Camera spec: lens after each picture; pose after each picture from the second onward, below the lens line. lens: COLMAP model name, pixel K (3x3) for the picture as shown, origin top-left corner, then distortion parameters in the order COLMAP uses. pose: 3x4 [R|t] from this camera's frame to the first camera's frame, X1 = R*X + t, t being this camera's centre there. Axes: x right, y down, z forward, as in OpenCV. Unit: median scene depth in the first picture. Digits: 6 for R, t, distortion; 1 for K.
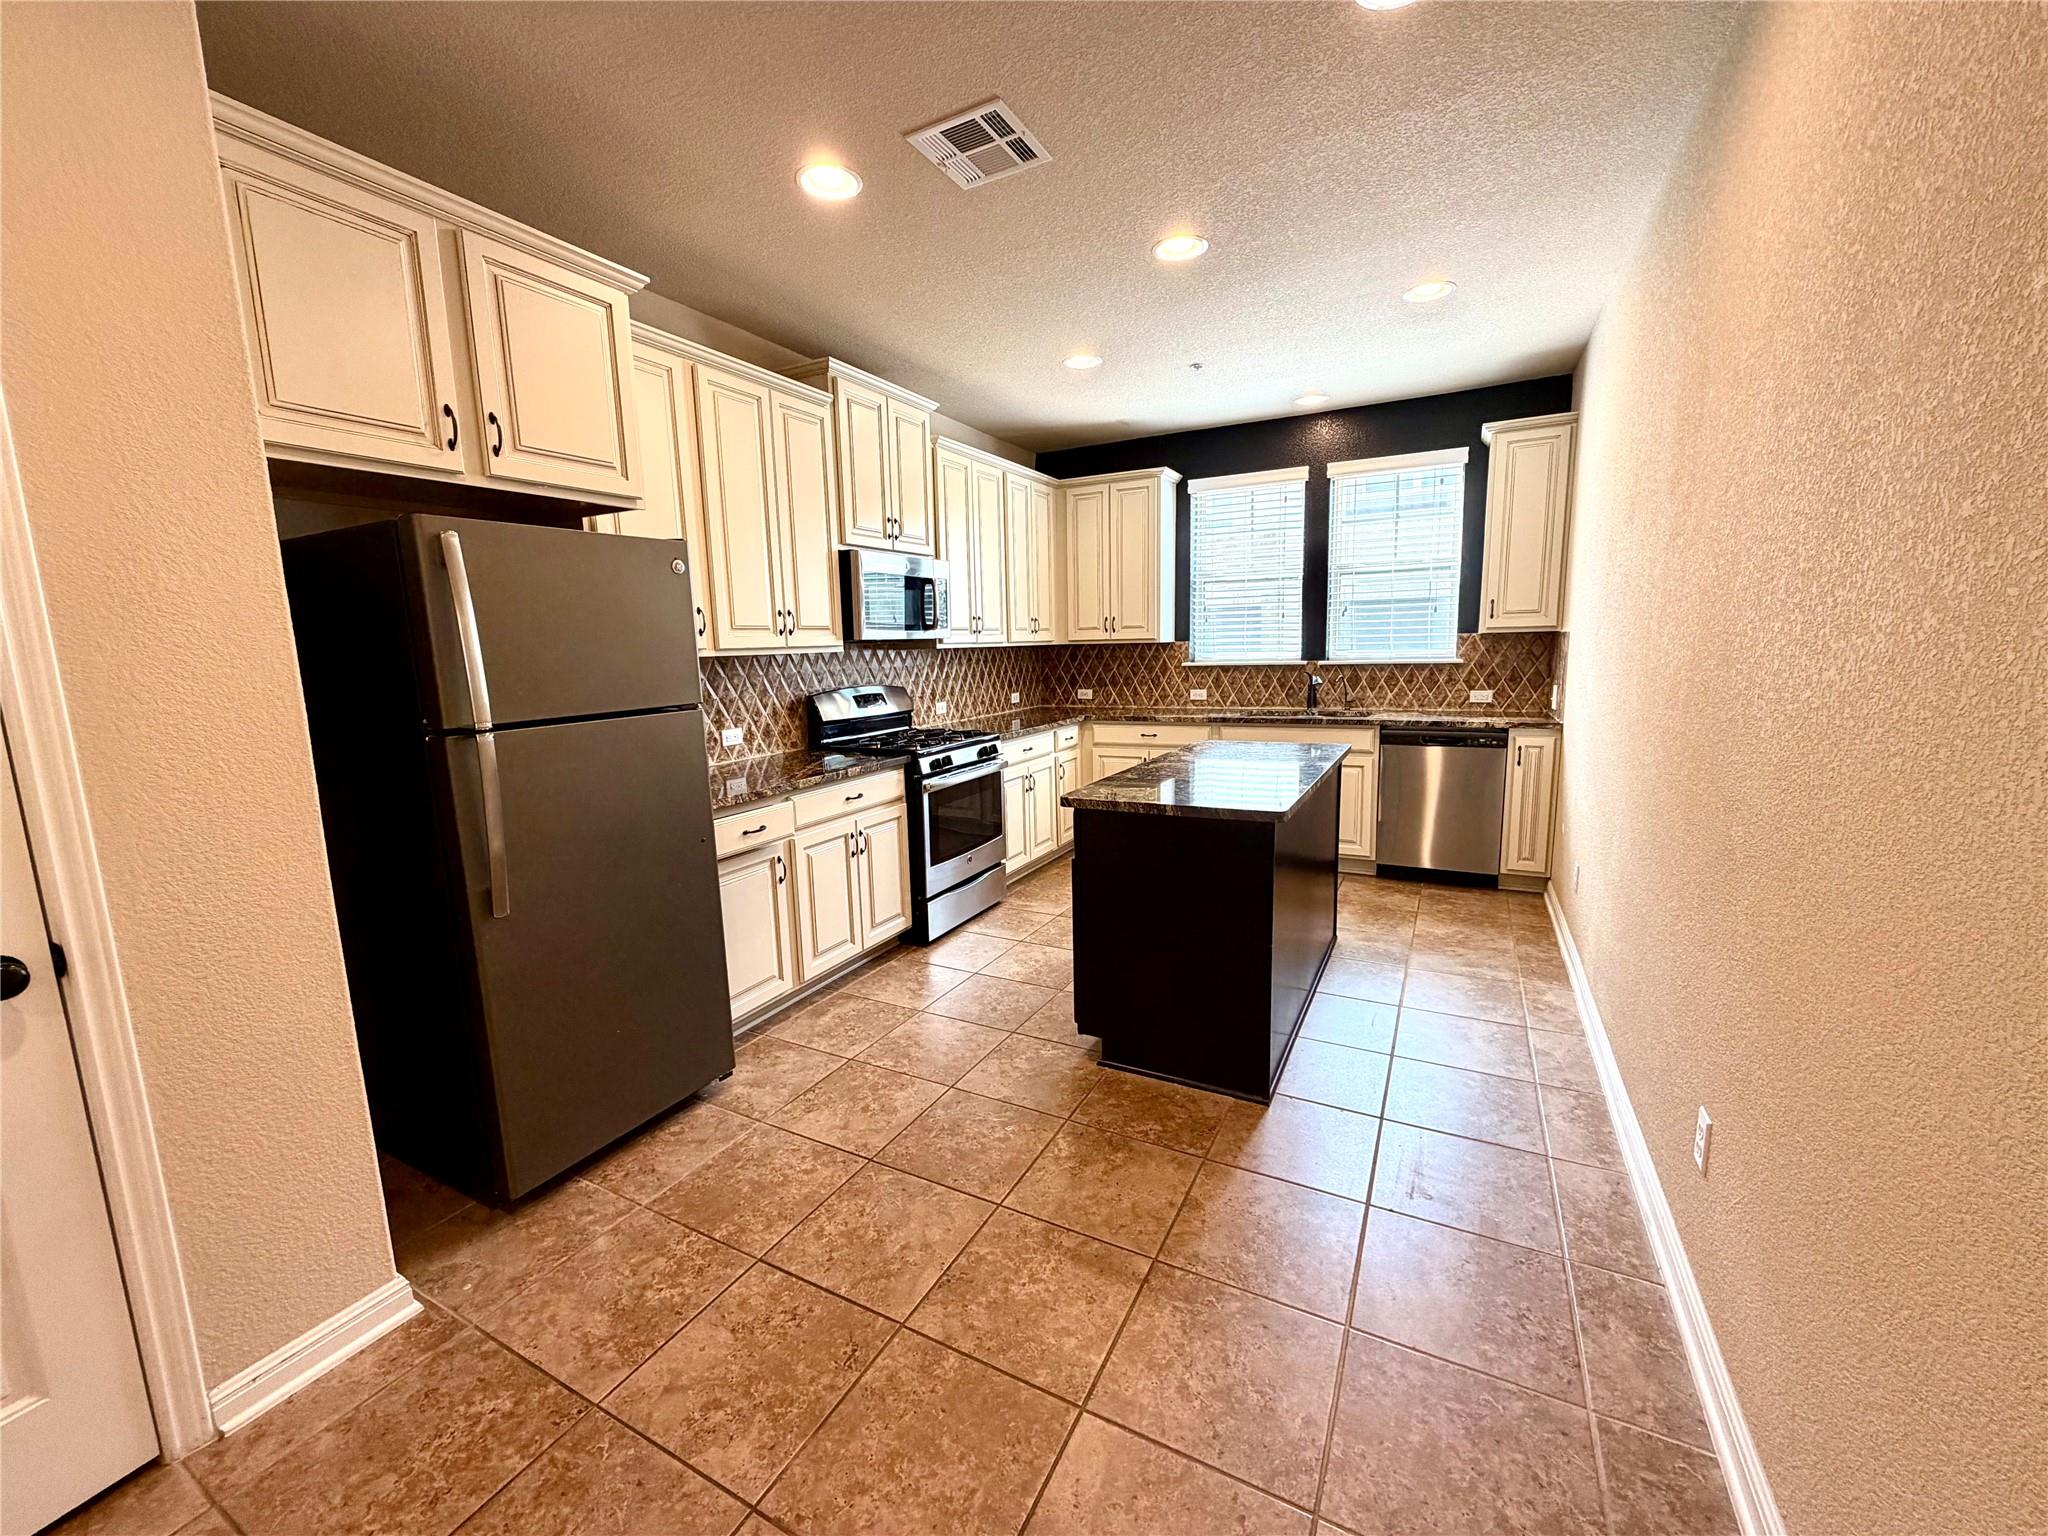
lens RADIAL K [[812.7, 0, 1016.1], [0, 812.7, 769.9], [0, 0, 1]] dist [-0.001907, -0.000363]
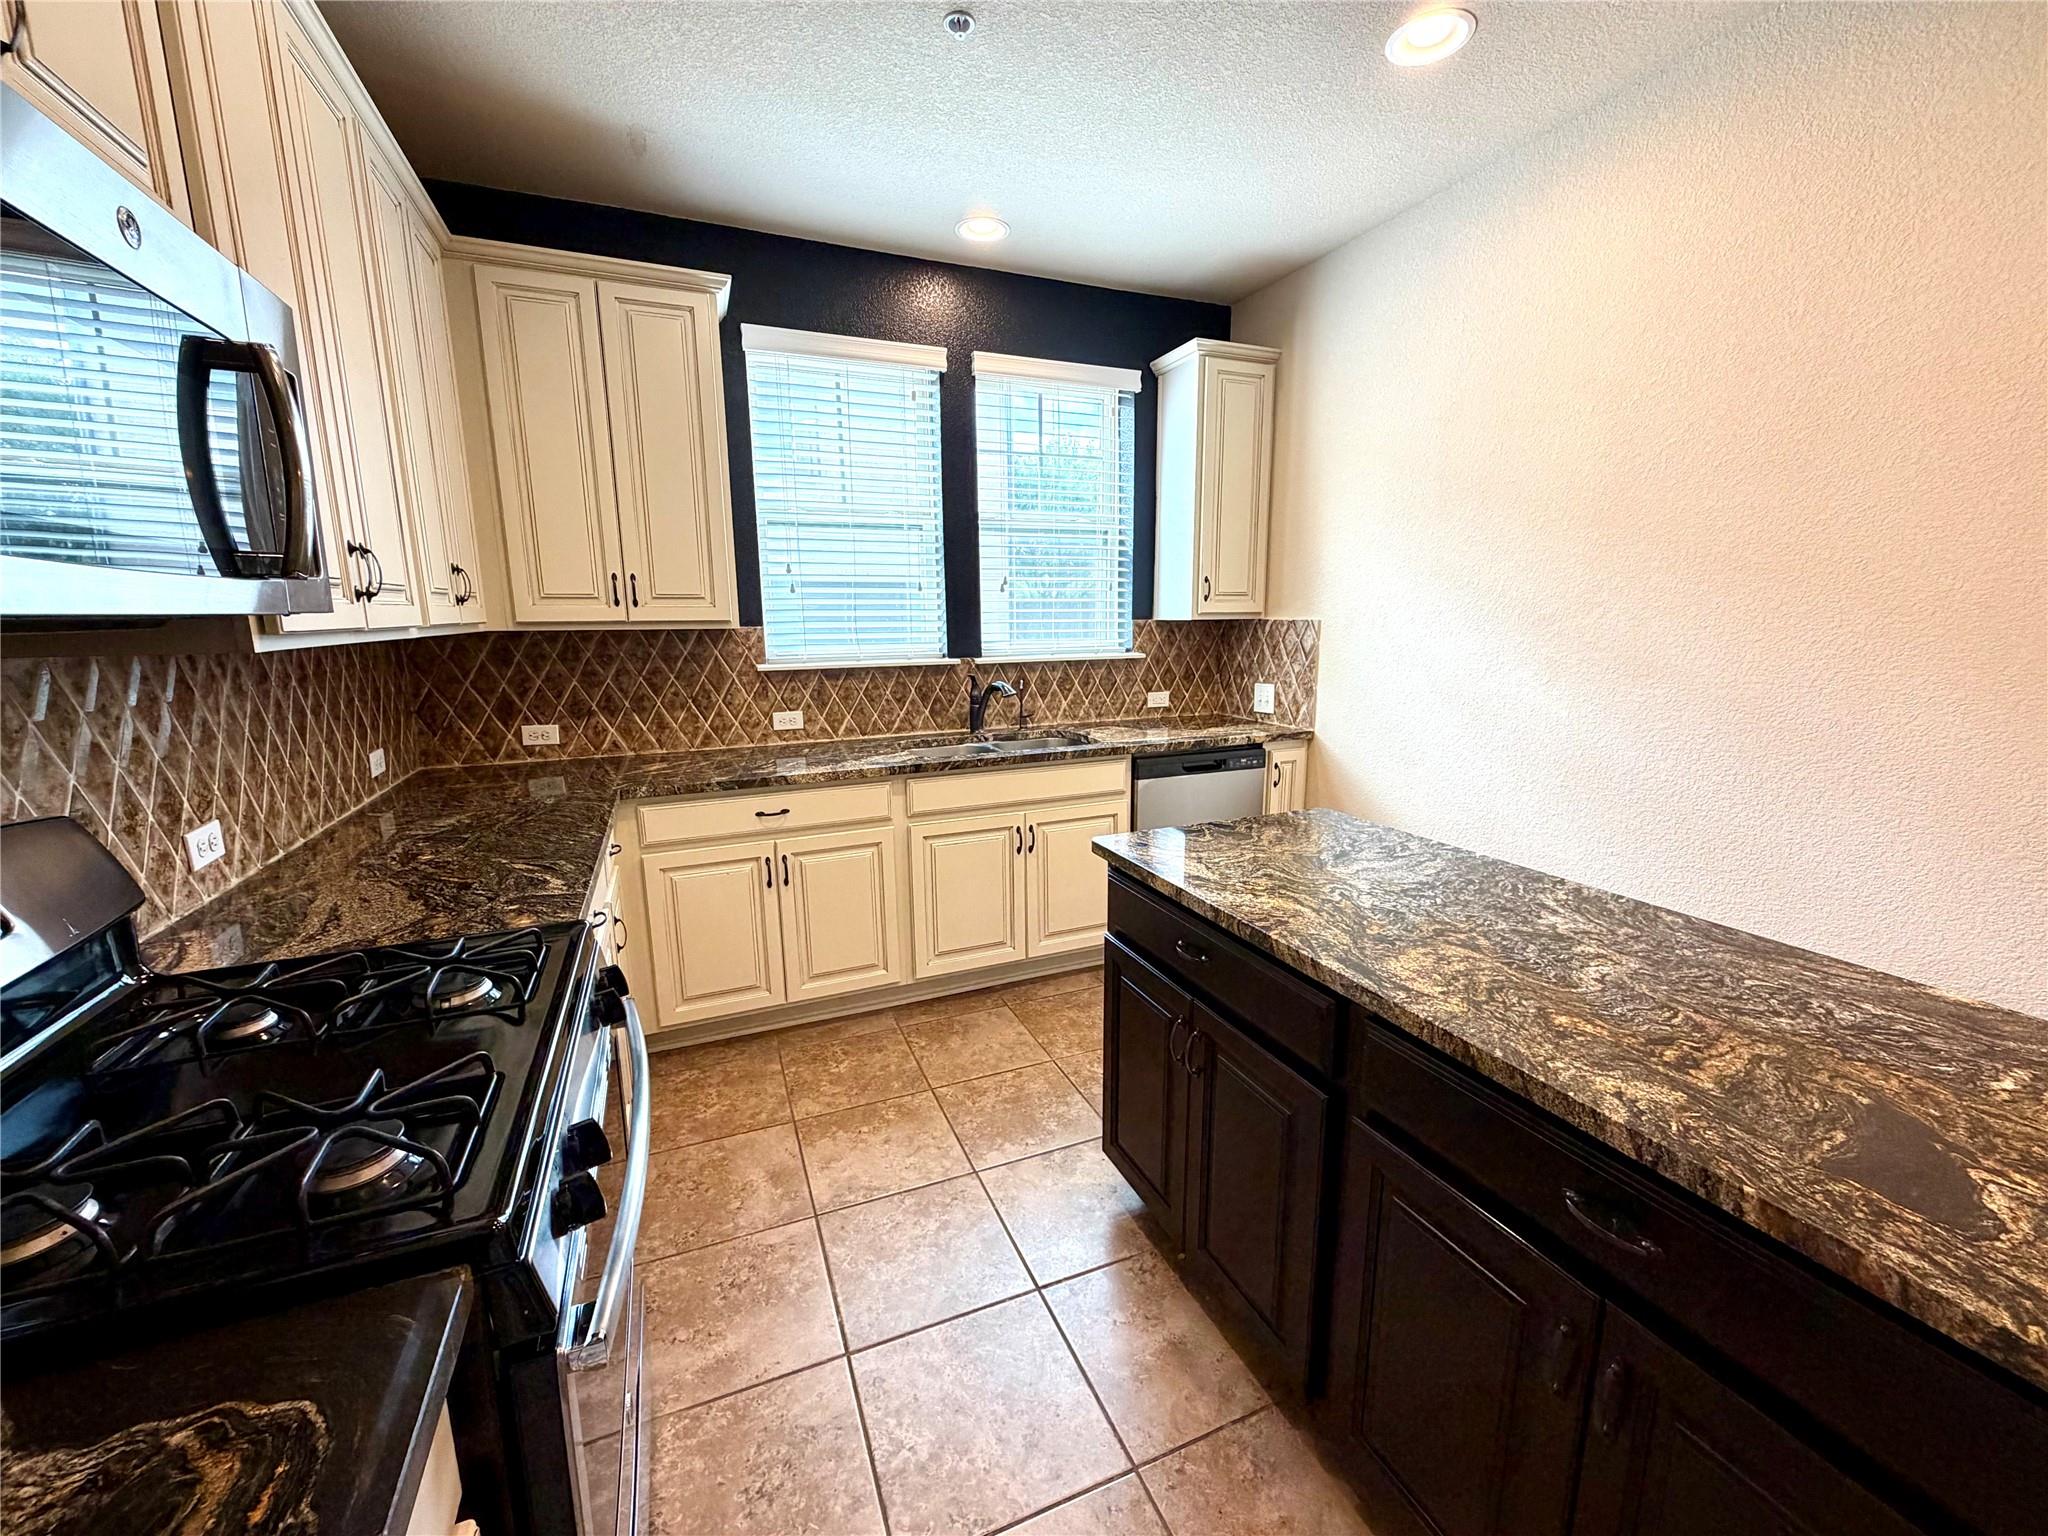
lens RADIAL K [[817.8, 0, 1019.4], [0, 817.8, 768.9], [0, 0, 1]] dist [-0.001116, 0.000413]
pose [[0.631016, -0.126246, 0.765429, -0.135973], [0.111232, 0.991199, 0.071784, -0.096163], [-0.767754, 0.039843, 0.639505, 0.597531]]
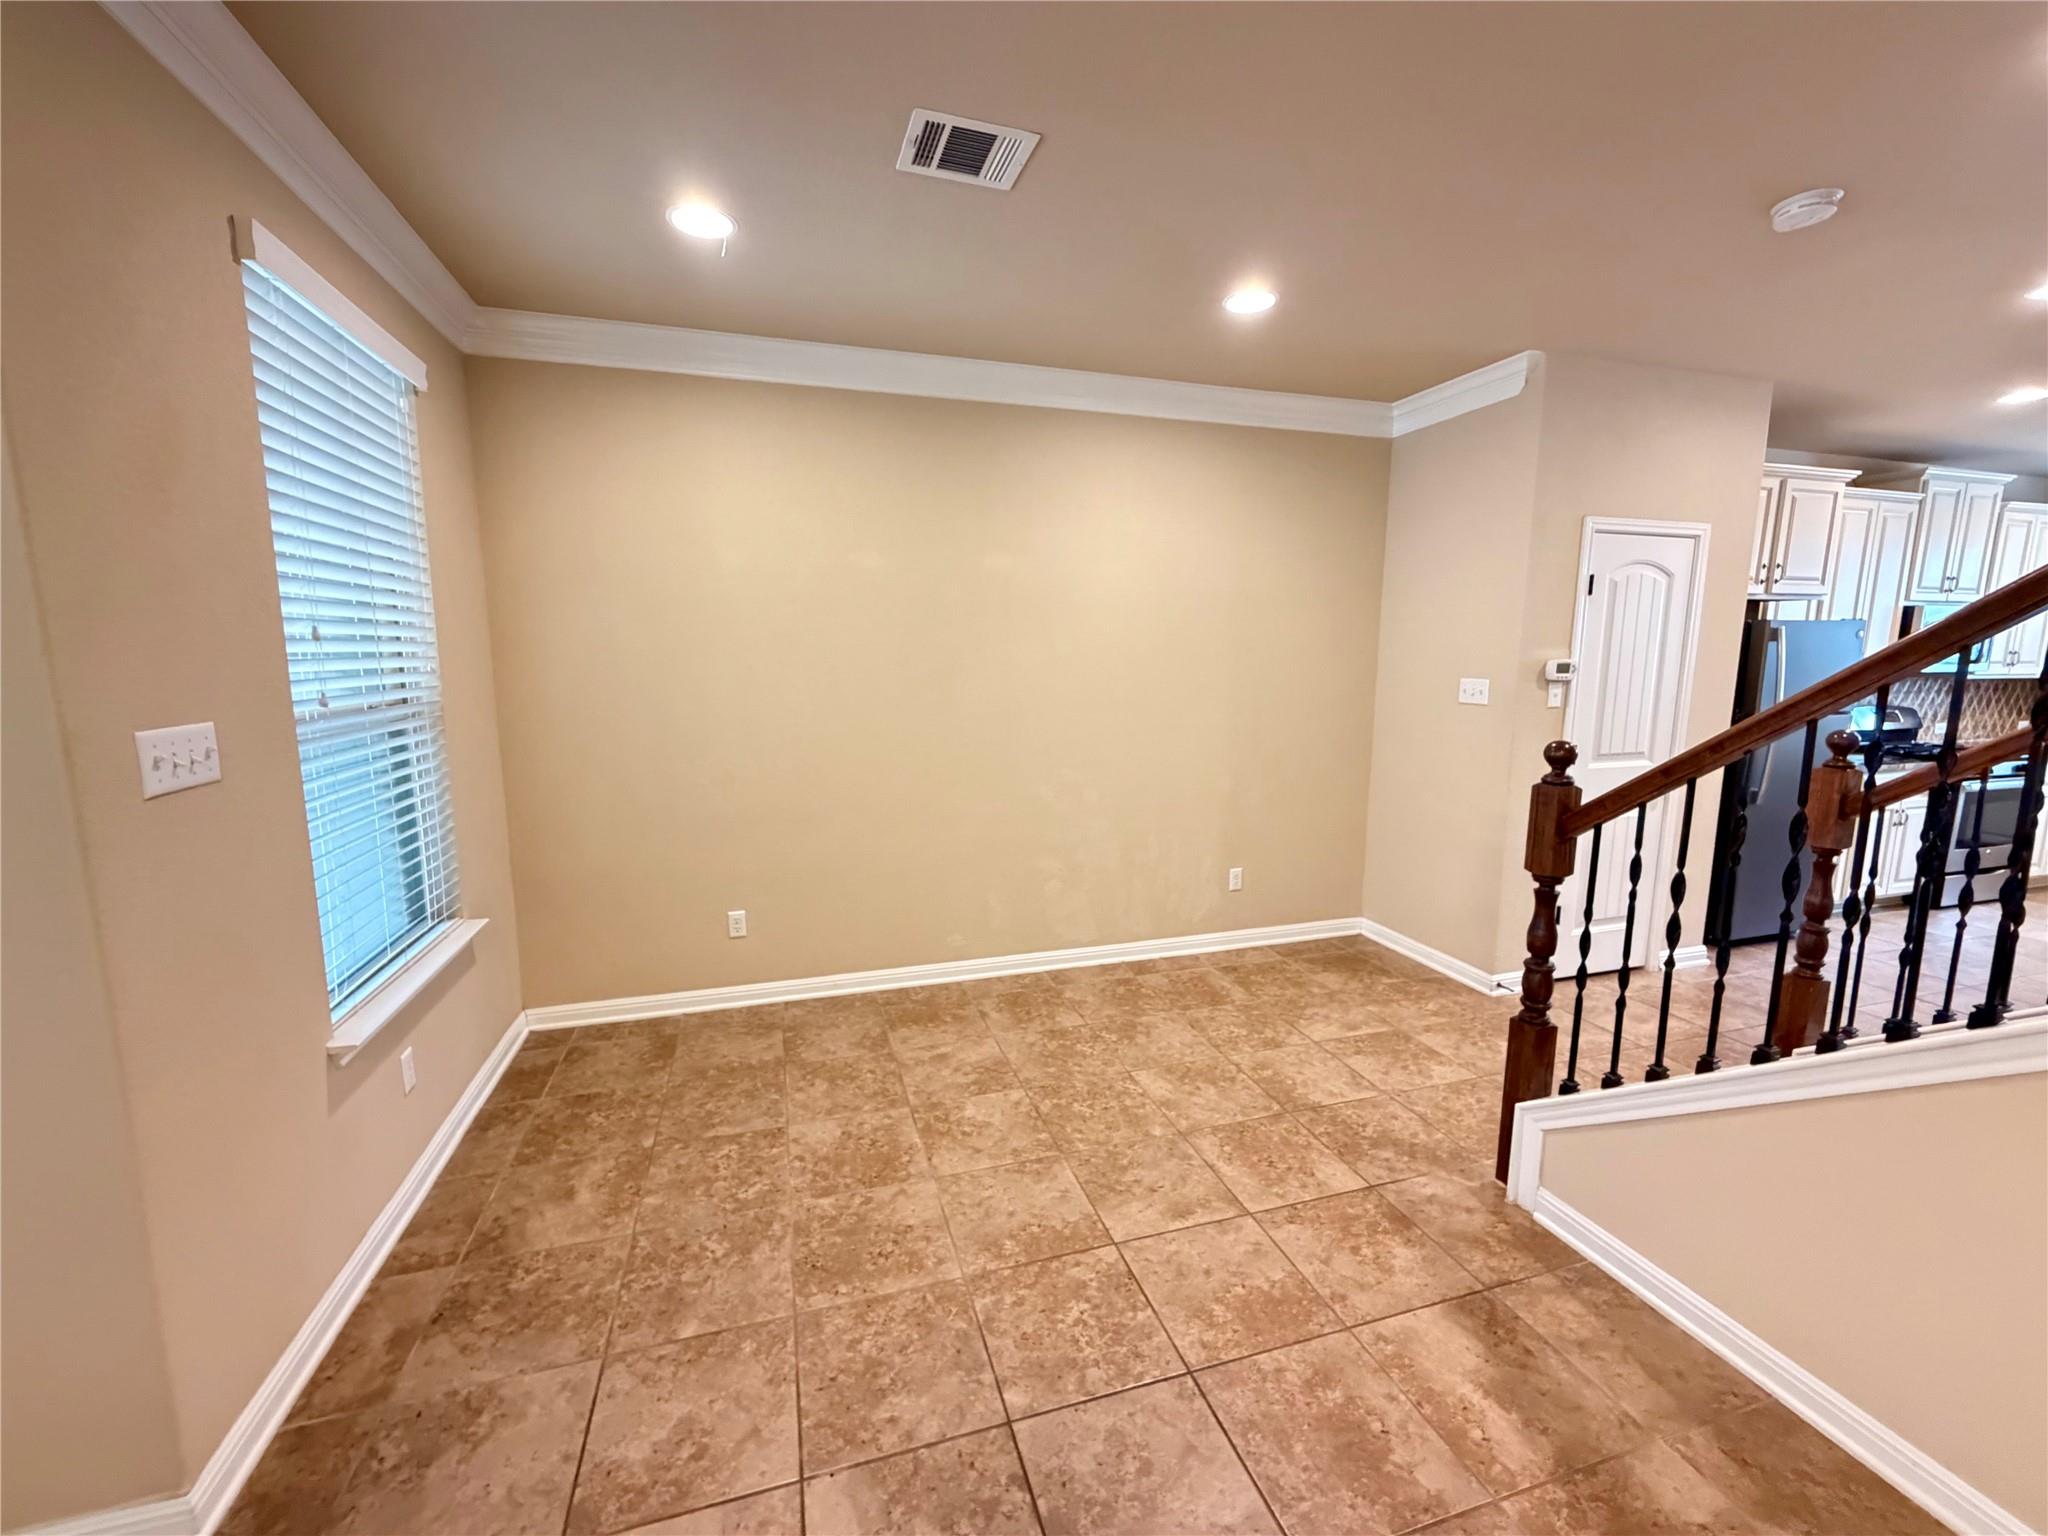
lens RADIAL K [[817.8, 0, 1019.4], [0, 817.8, 768.9], [0, 0, 1]] dist [-0.001116, 0.000413]
pose [[0.707941, 0.129284, -0.694338, -0.213199], [-0.128225, 0.990293, 0.053653, 0.088619], [0.694535, 0.051048, 0.717646, -0.757259]]
